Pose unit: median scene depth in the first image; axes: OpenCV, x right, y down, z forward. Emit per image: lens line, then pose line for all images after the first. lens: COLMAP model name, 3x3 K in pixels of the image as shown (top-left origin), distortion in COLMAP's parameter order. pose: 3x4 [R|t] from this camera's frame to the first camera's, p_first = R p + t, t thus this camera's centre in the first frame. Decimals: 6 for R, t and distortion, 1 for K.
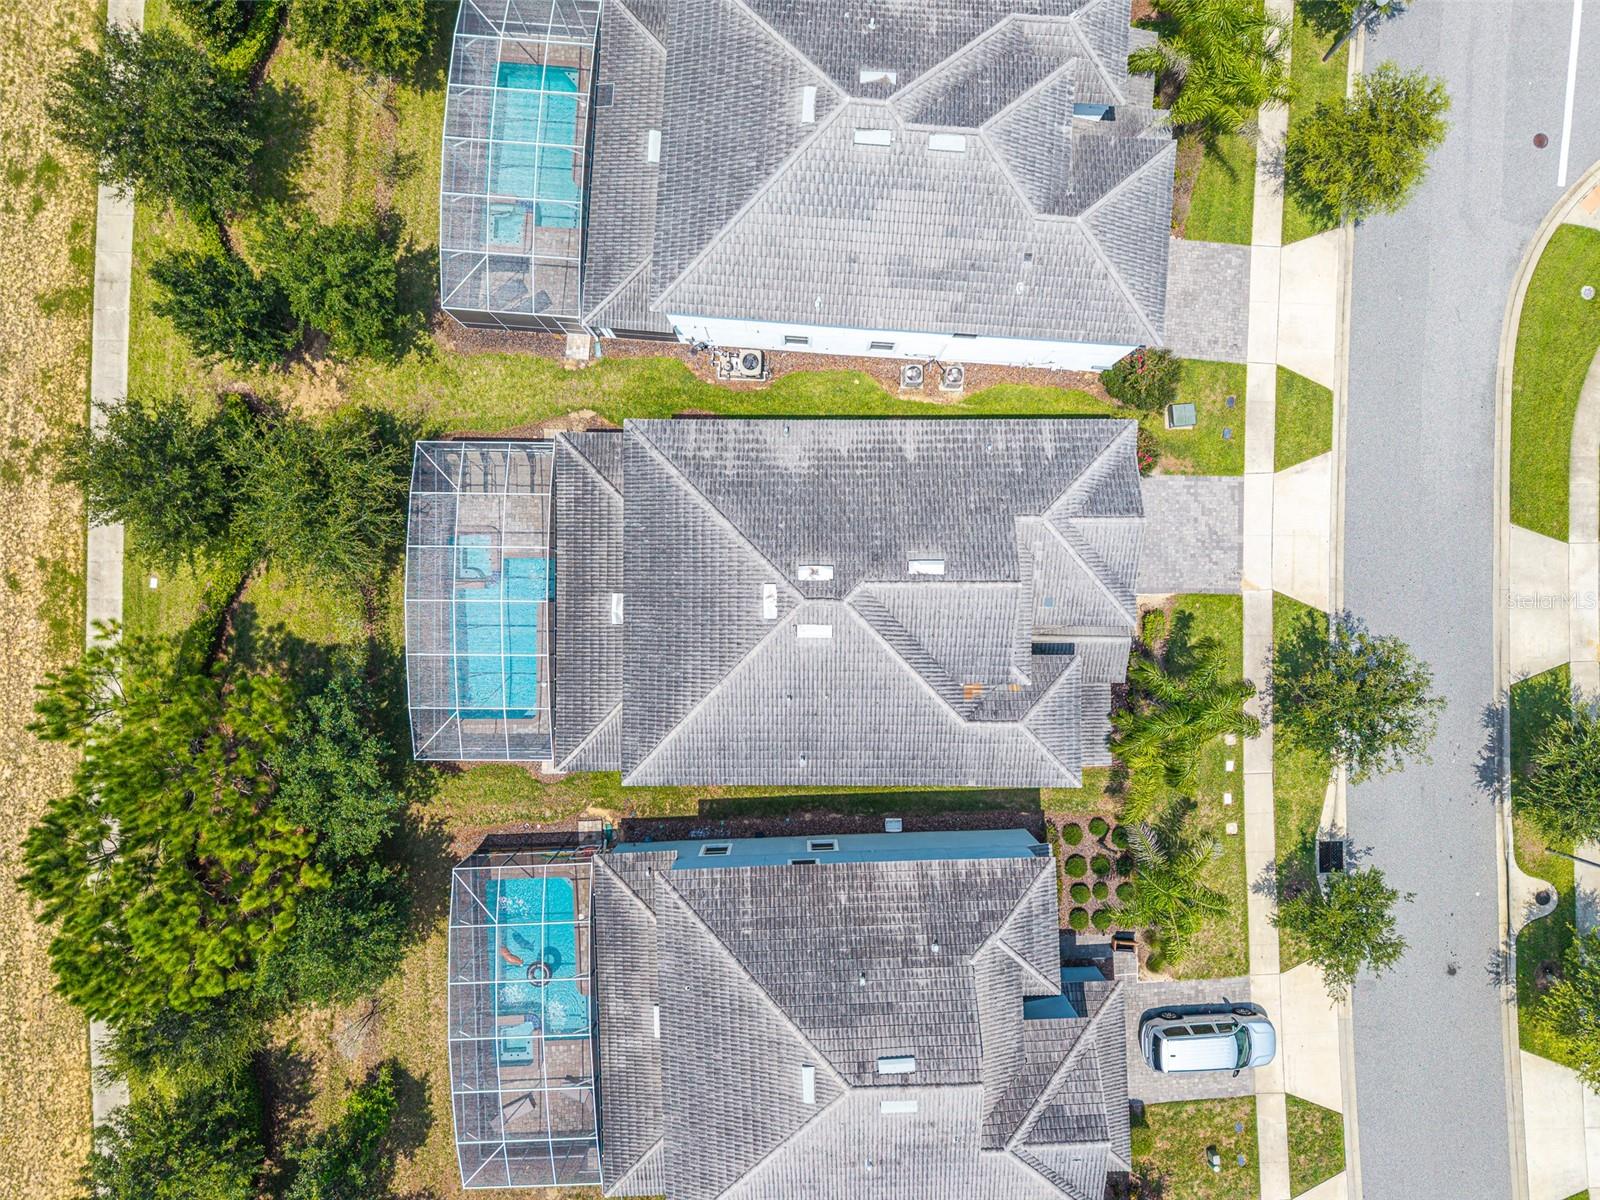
lens RADIAL K [[1072.7, 0, 805.5], [0, 1072.7, 598.7], [0, 0, 1]] dist [0.017801, -0.016373]
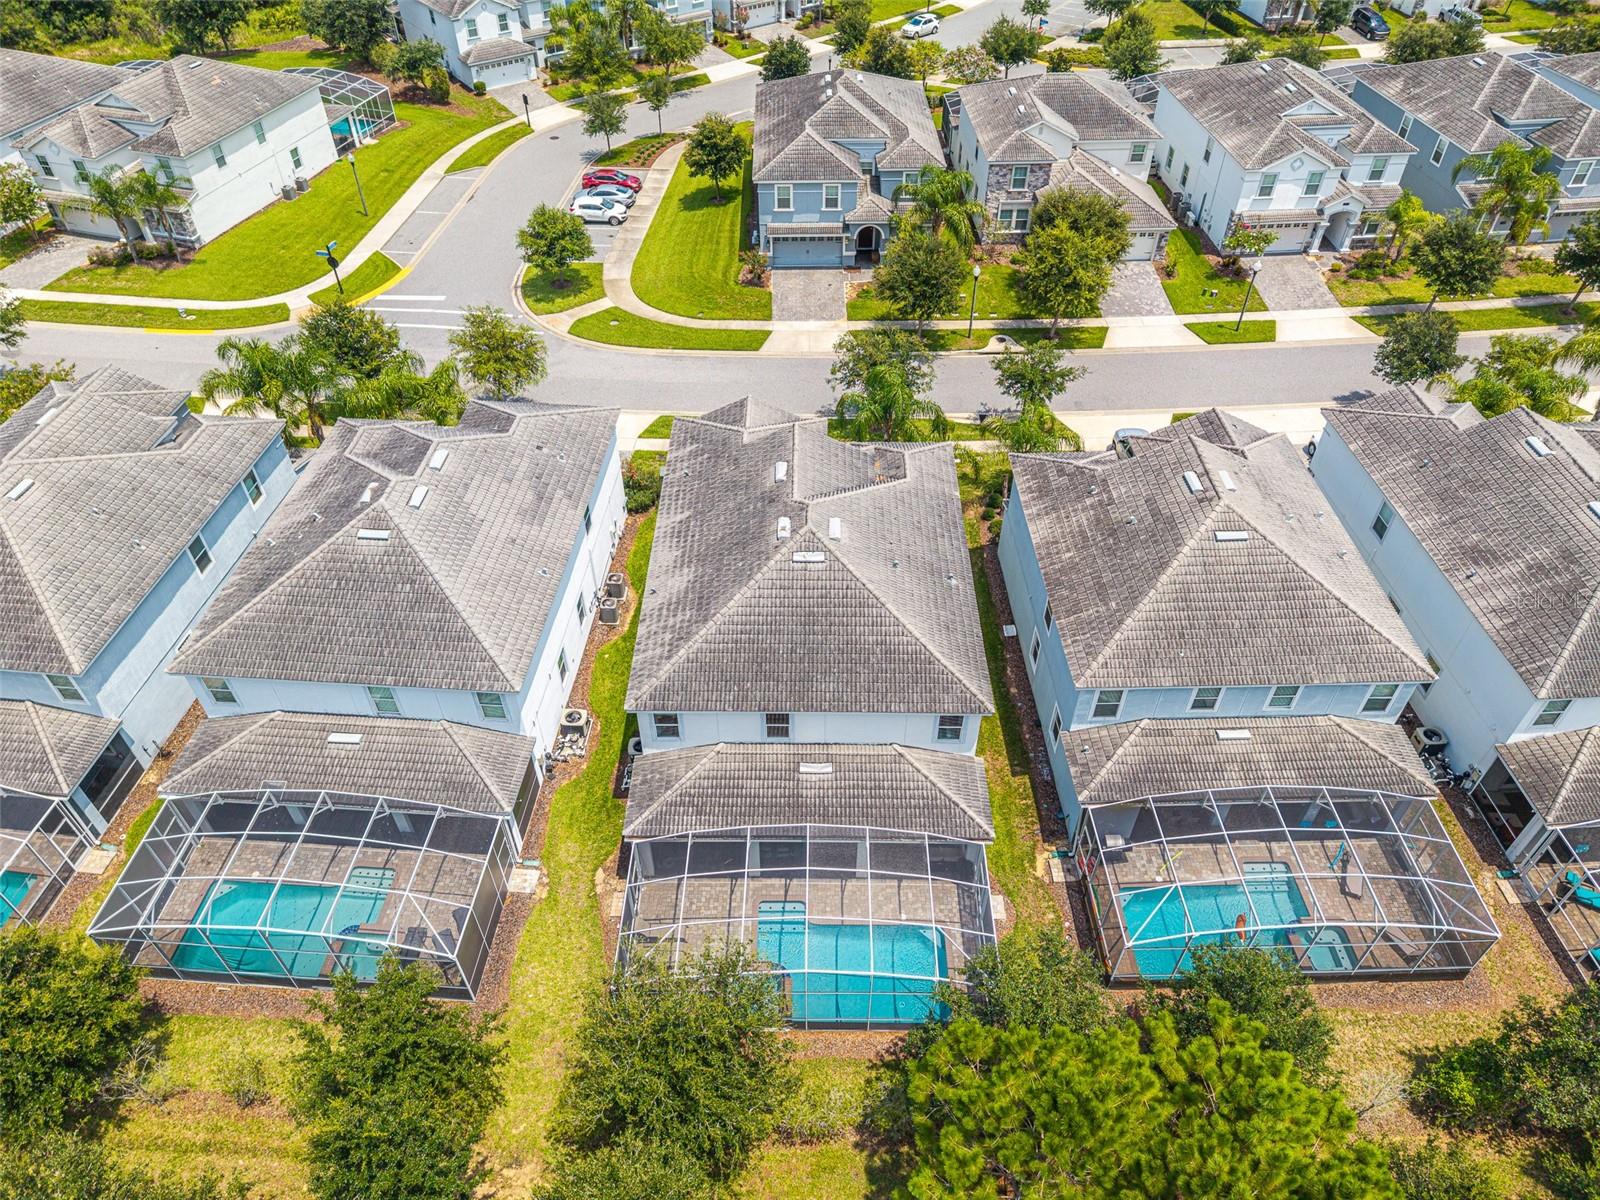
lens RADIAL K [[1072.7, 0, 808.2], [0, 1072.7, 593.7], [0, 0, 1]] dist [0.017801, -0.016373]
pose [[0.002295, -0.686414, 0.727208, -0.699142], [0.999997, 0.002382, -0.000907, 0.002769], [-0.001110, 0.727207, 0.686417, 0.209687]]
